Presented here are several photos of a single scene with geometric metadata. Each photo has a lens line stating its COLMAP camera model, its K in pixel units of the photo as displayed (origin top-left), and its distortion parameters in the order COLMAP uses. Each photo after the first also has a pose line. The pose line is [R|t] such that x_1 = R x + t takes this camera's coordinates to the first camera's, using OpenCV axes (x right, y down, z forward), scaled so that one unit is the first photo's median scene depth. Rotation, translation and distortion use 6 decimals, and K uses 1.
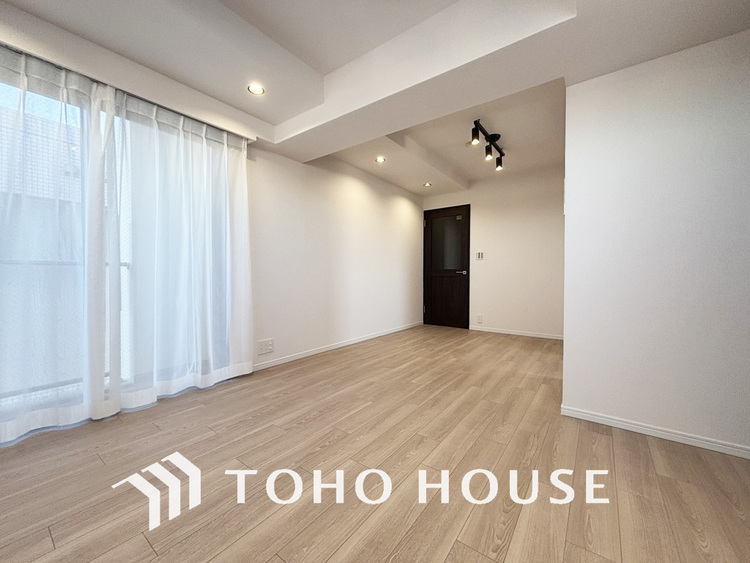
lens RADIAL K [[301.6, 0, 374.2], [0, 301.6, 279.0], [0, 0, 1]] dist [0.001723, 0.000046]
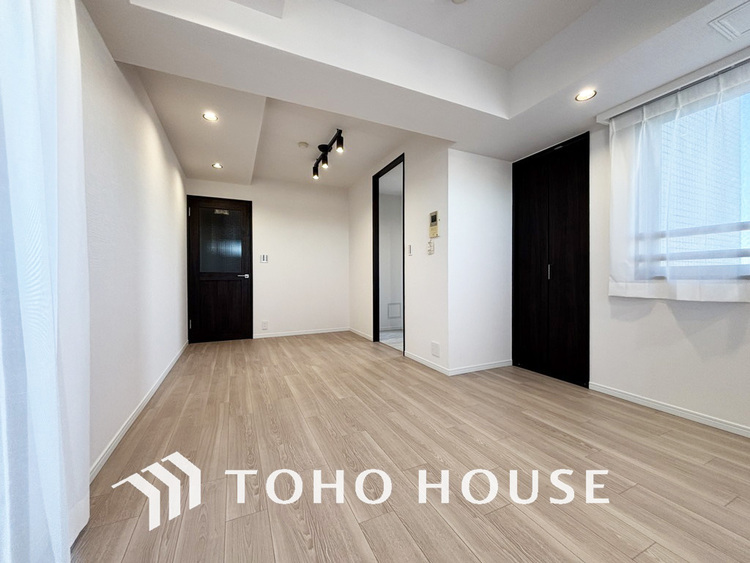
lens RADIAL K [[301.6, 0, 373.8], [0, 301.6, 279.1], [0, 0, 1]] dist [0.001723, 0.000046]
pose [[0.476861, -0.011397, 0.878905, -0.576193], [0.019841, 0.999801, 0.002199, -0.012400], [-0.878755, 0.016390, 0.476992, 0.451861]]
